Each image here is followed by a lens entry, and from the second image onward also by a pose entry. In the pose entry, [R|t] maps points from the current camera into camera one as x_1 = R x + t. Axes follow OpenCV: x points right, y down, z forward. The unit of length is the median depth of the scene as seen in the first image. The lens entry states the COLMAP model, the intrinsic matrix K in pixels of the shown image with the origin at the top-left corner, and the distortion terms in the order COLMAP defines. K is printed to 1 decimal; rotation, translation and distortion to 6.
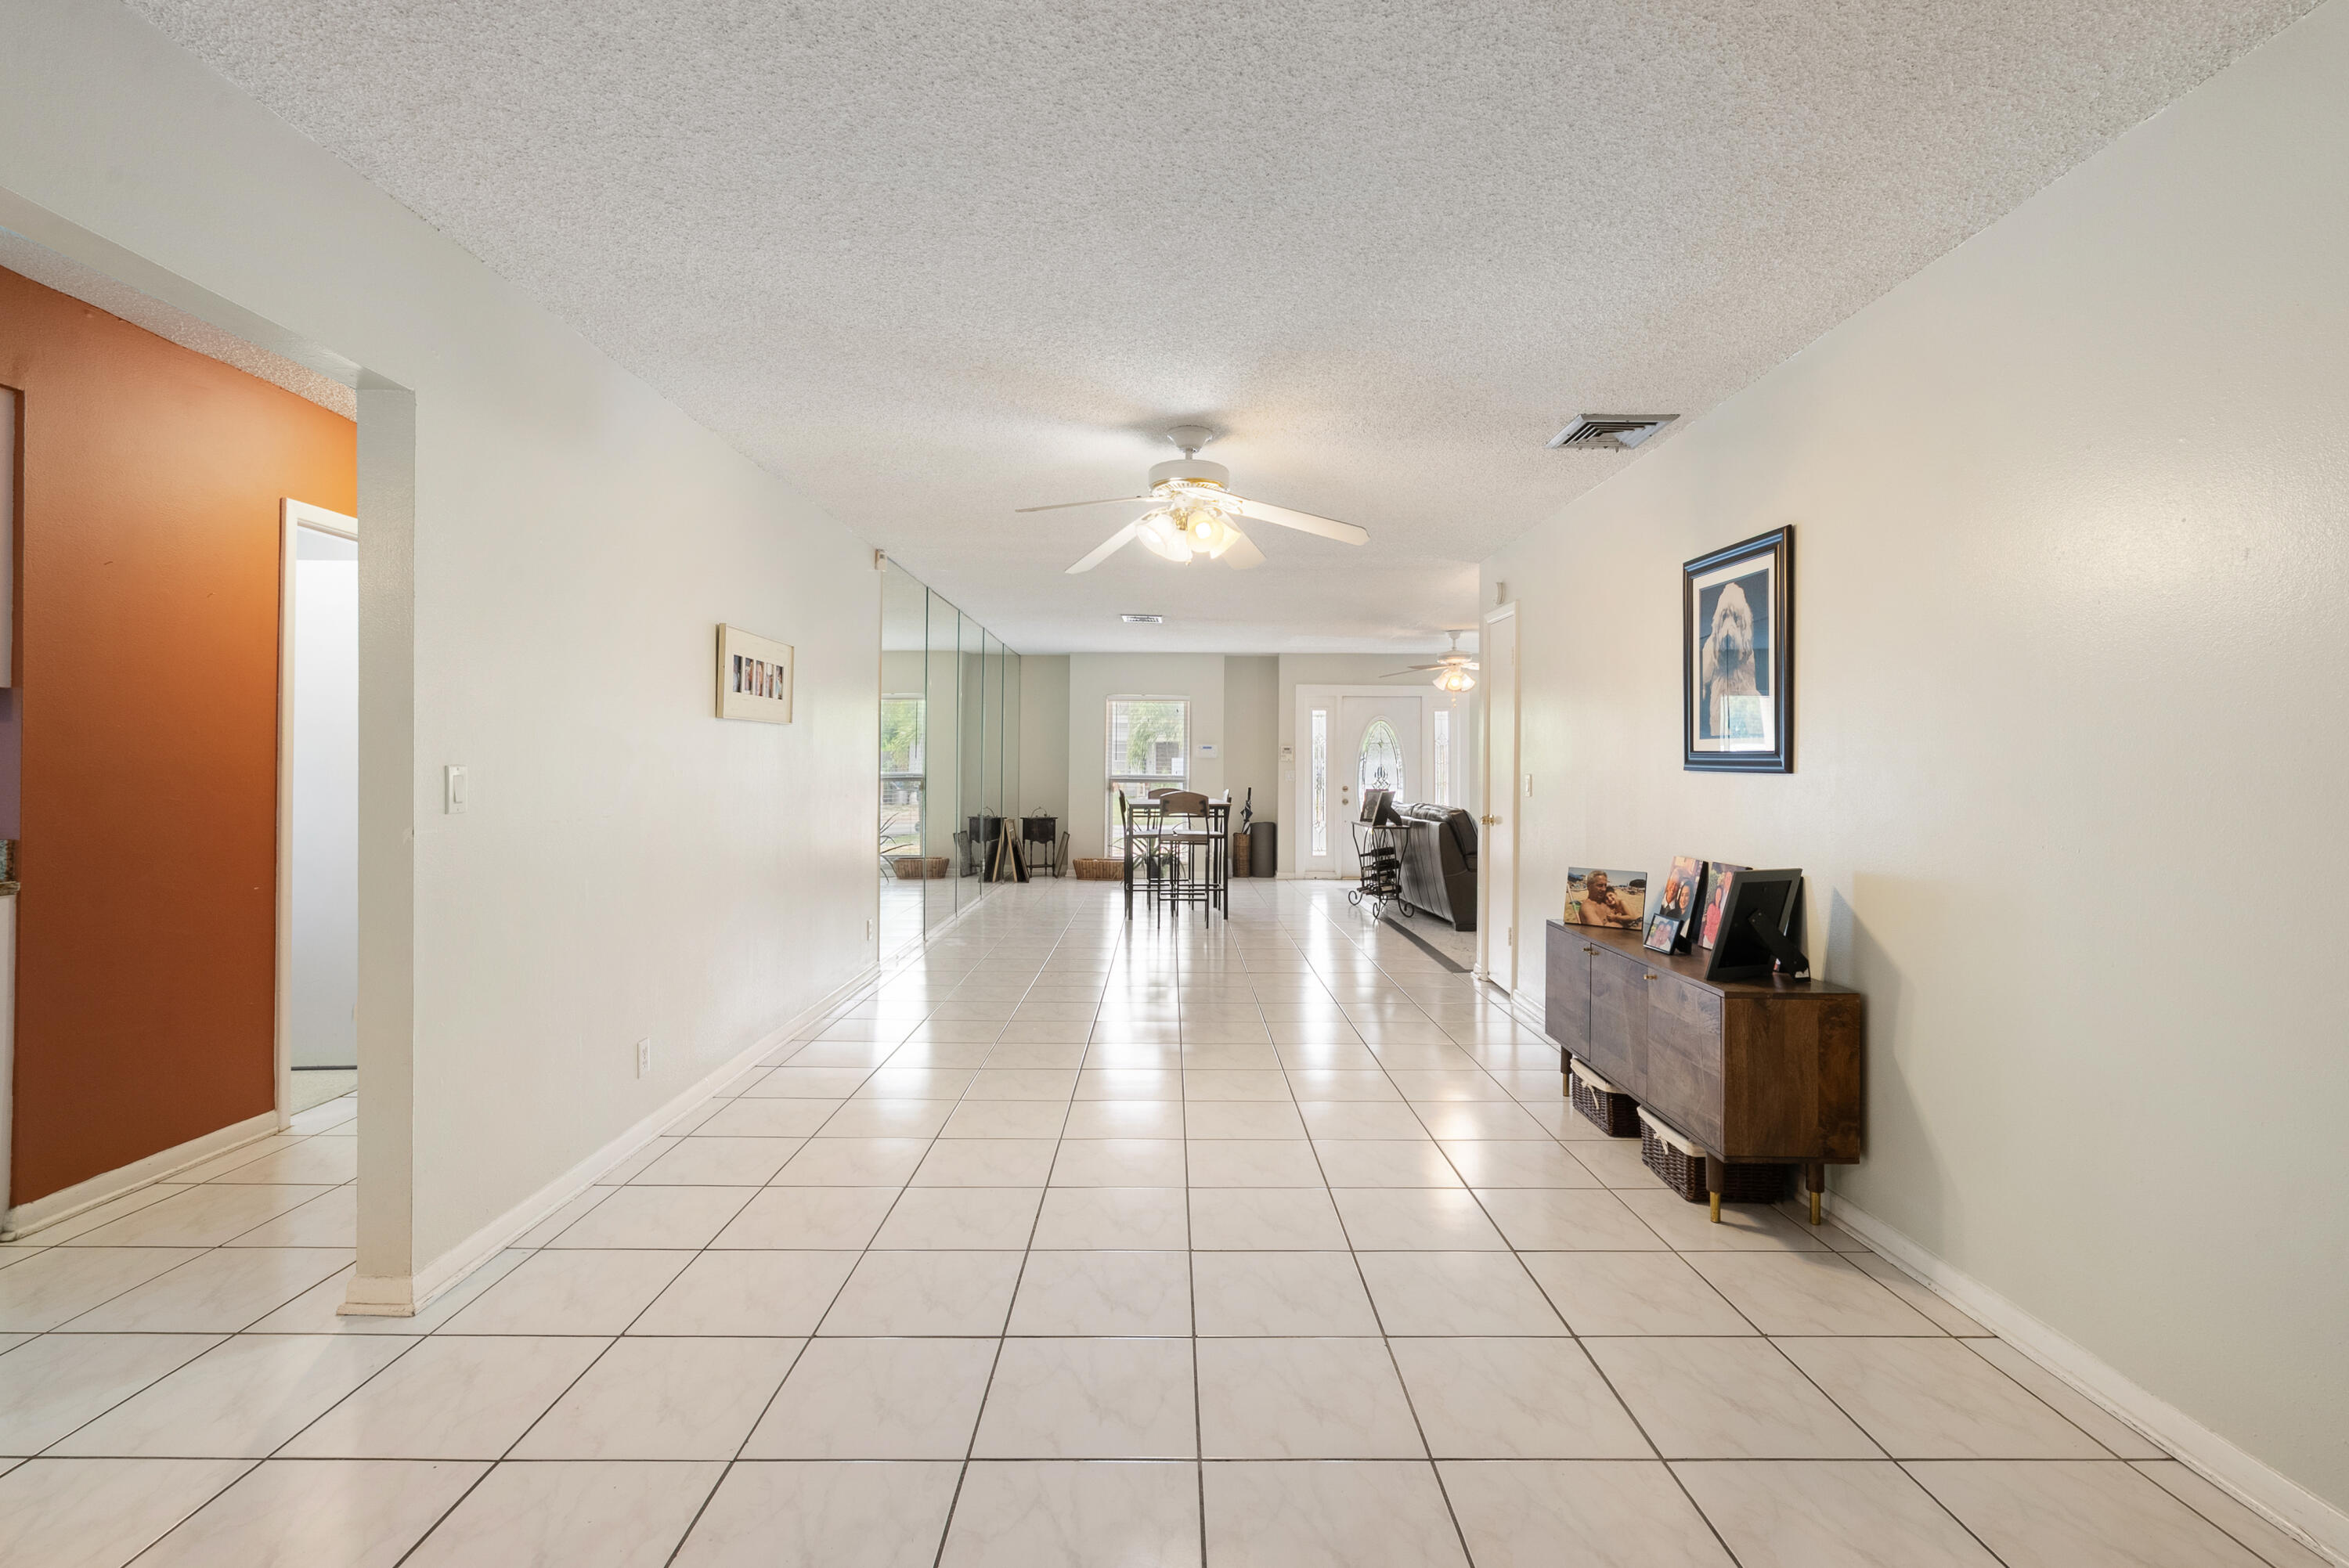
lens RADIAL K [[1072.5, 0, 1172.8], [0, 1072.5, 761.6], [0, 0, 1]] dist [-0.004155, -0.000434]
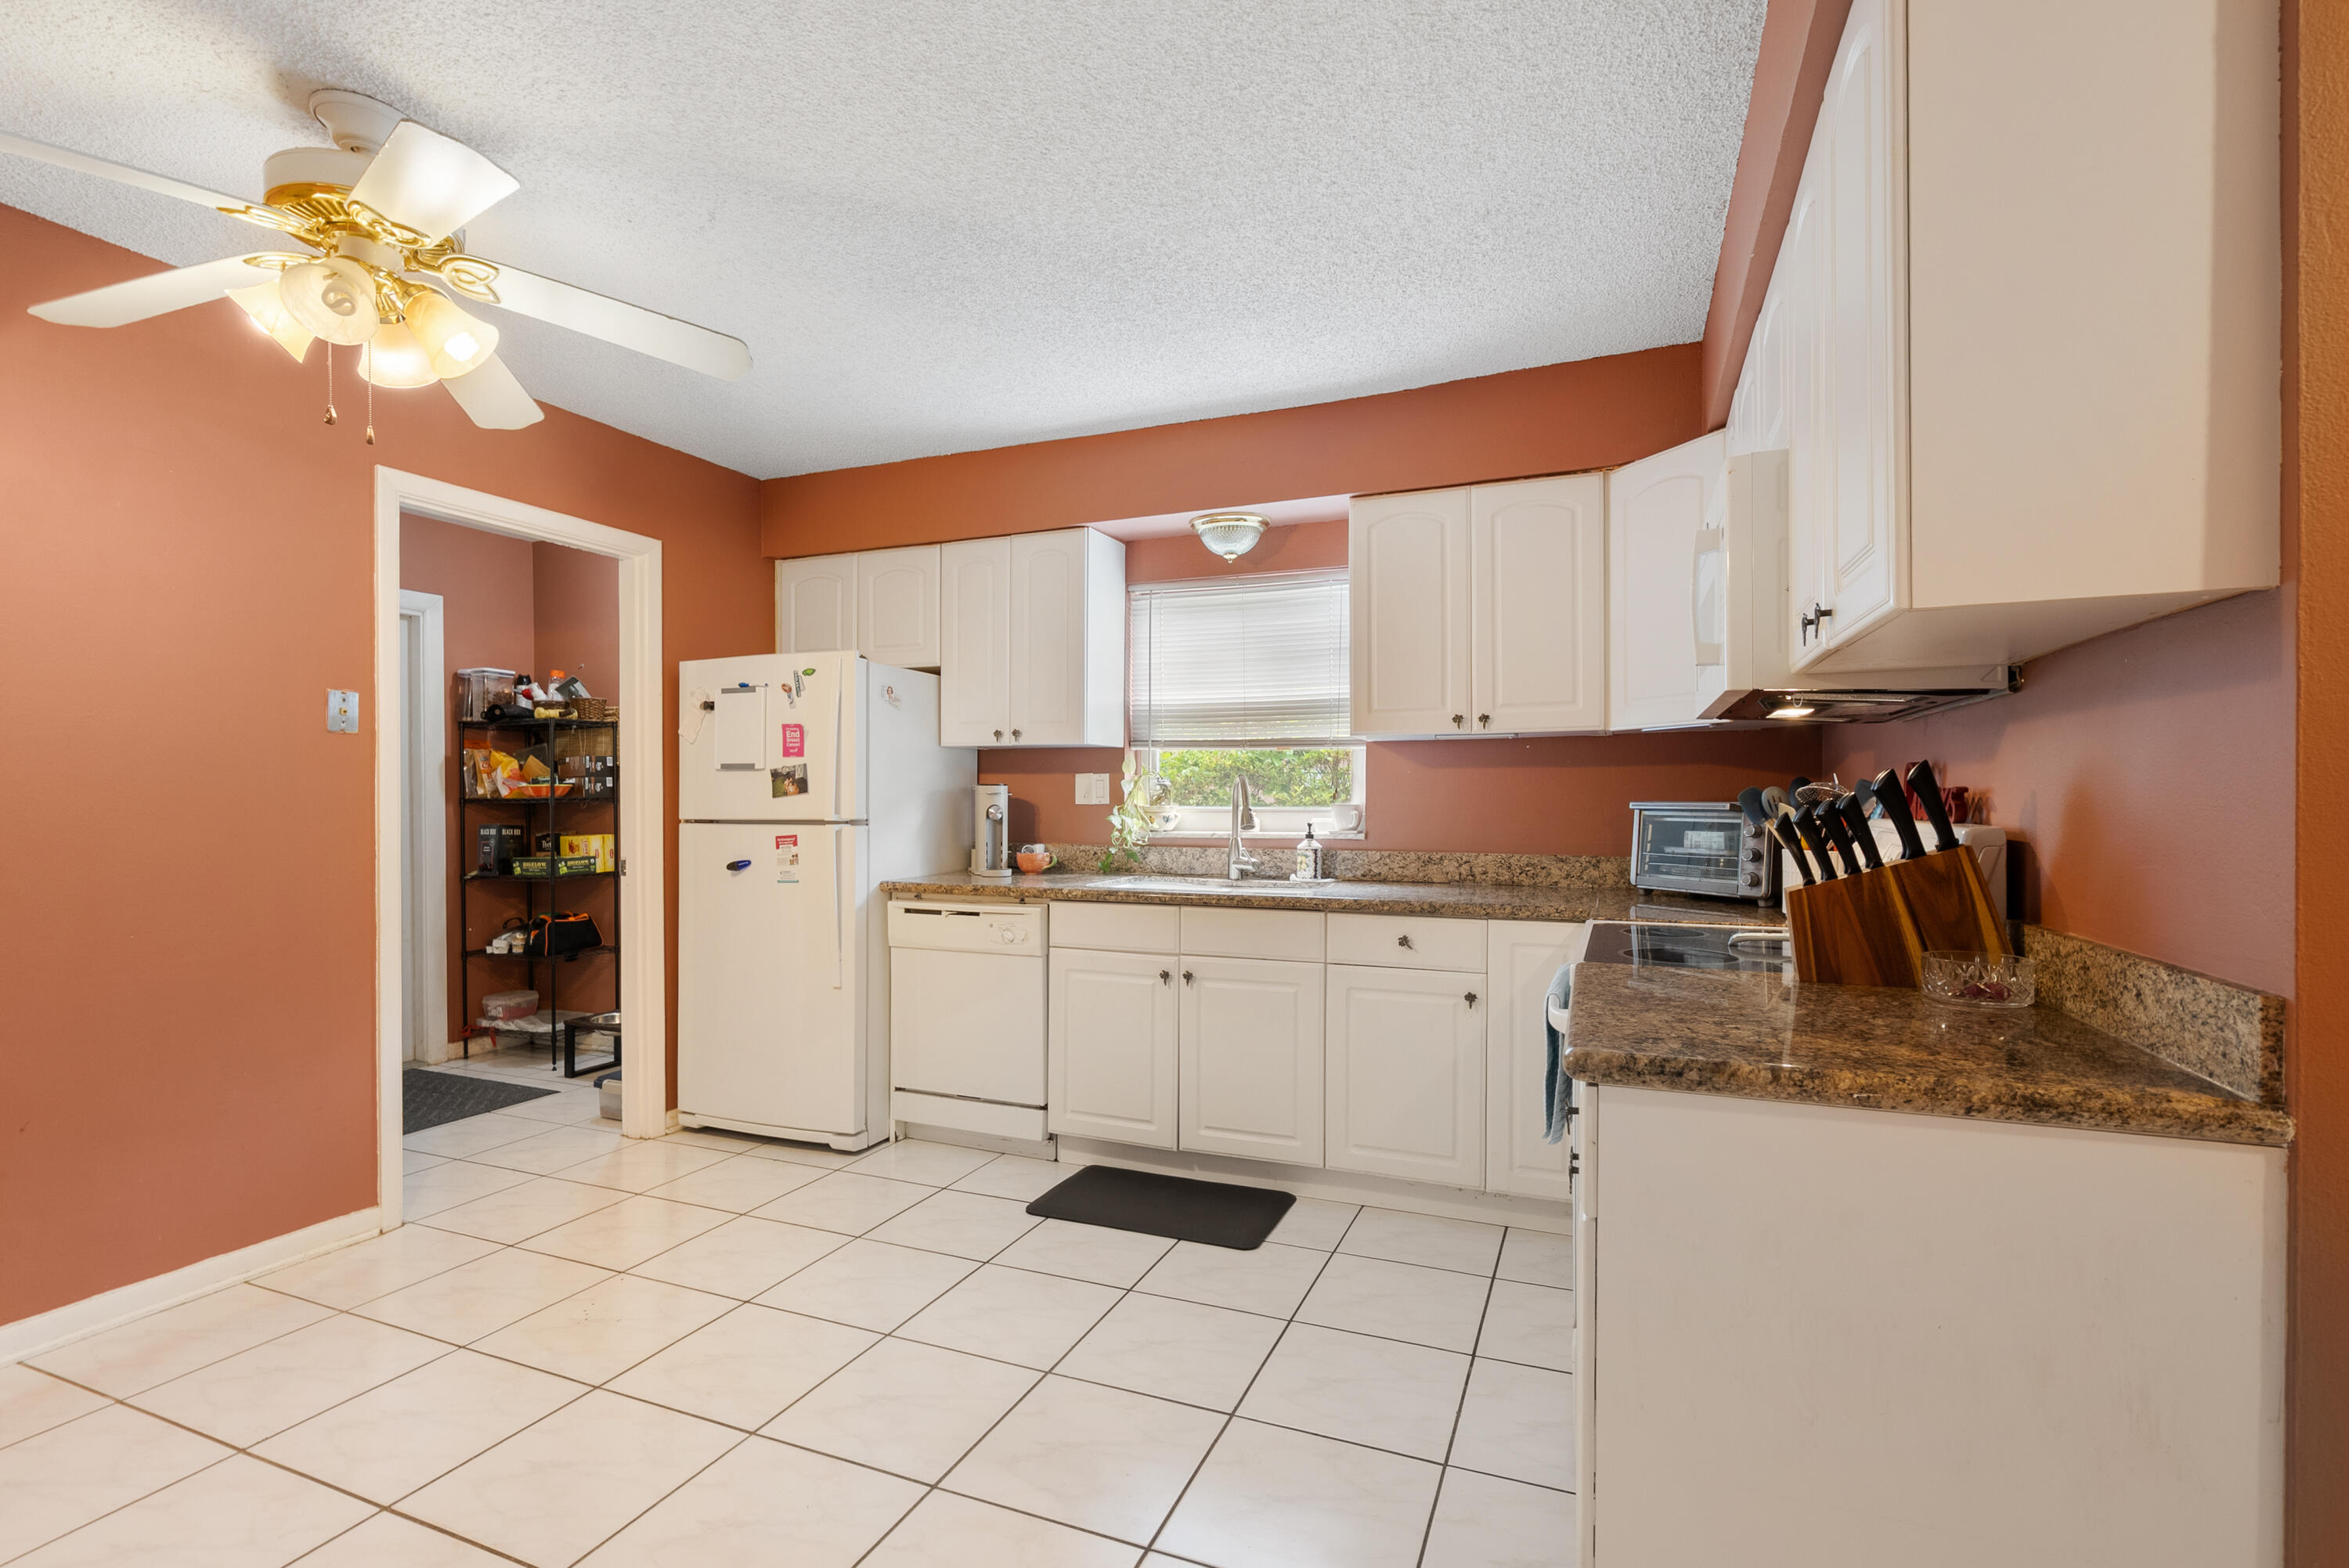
lens RADIAL K [[1079.9, 0, 1167.3], [0, 1079.9, 807.1], [0, 0, 1]] dist [-0.002092, -0.000157]
pose [[-0.389886, 0.006855, -0.920838, -0.427835], [0.005486, 0.999972, 0.005121, 0.002609], [0.920847, -0.003055, -0.389912, 0.567751]]
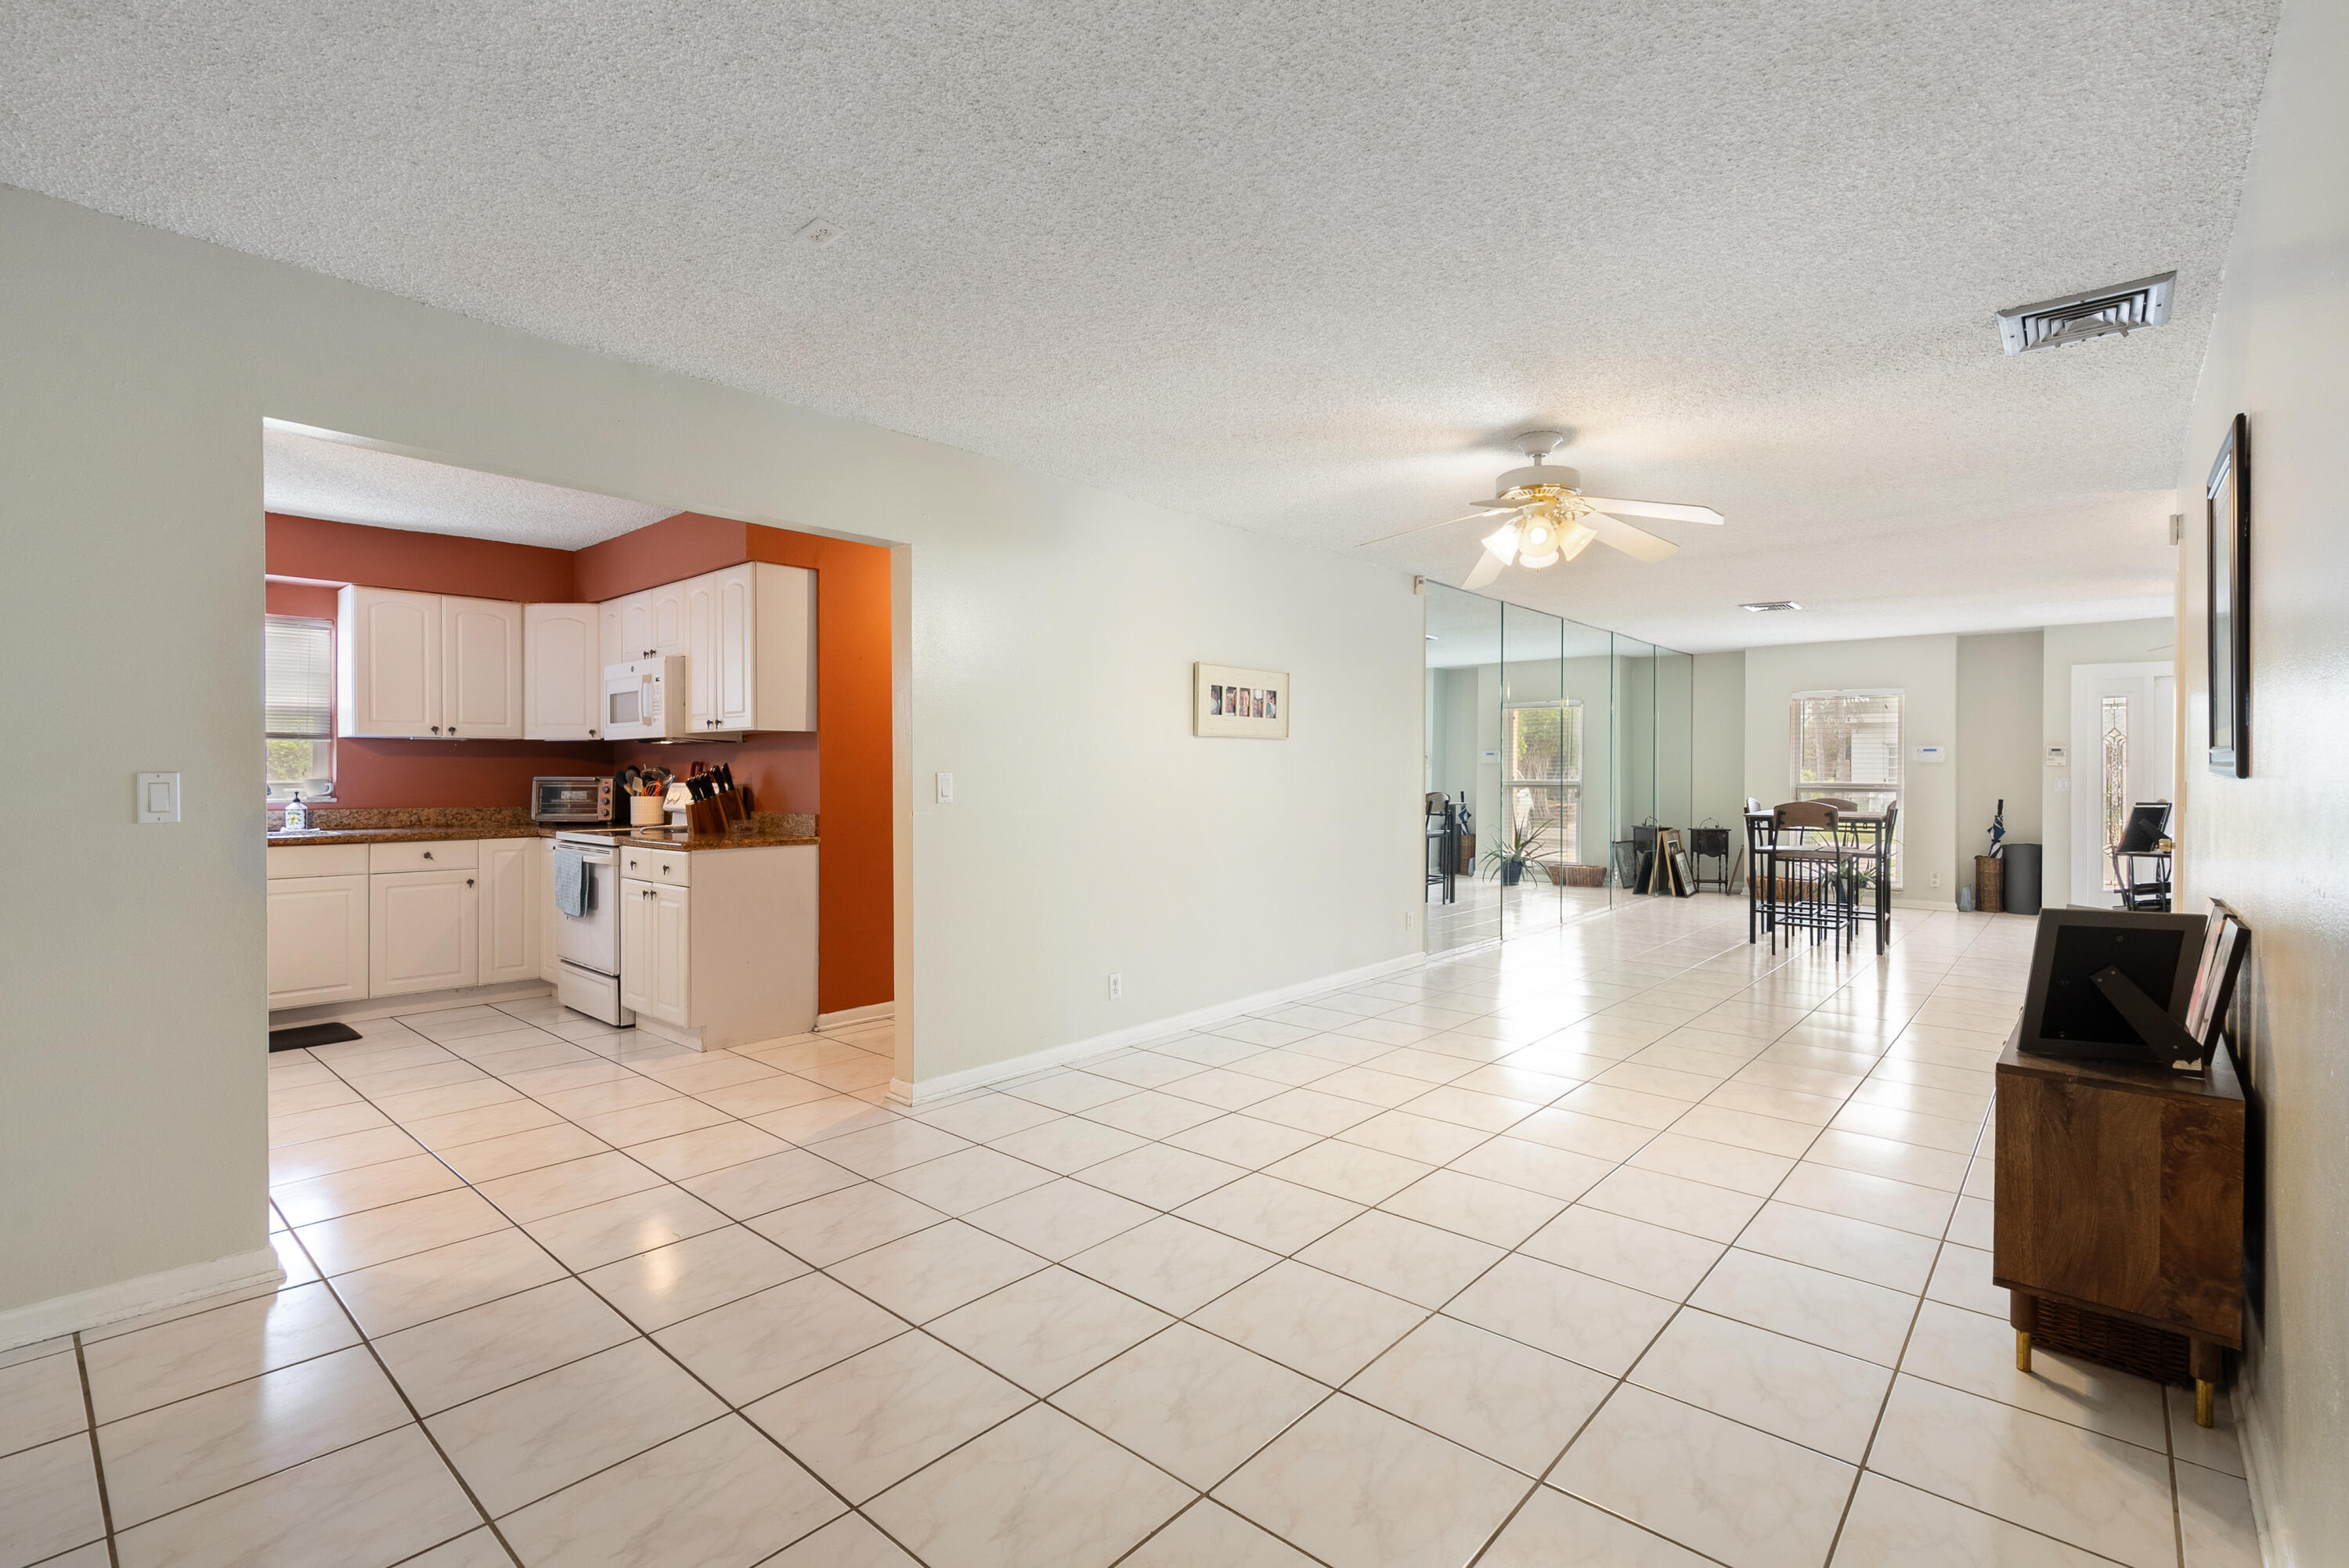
lens RADIAL K [[1058.8, 0, 1174.5], [0, 1058.8, 784.0], [0, 0, 1]] dist [-0.001632, -0.000227]
pose [[0.746451, 0.003646, -0.665430, 0.419283], [0.005034, 0.999925, 0.011126, 0.003064], [0.665421, -0.011655, 0.746377, 0.034746]]
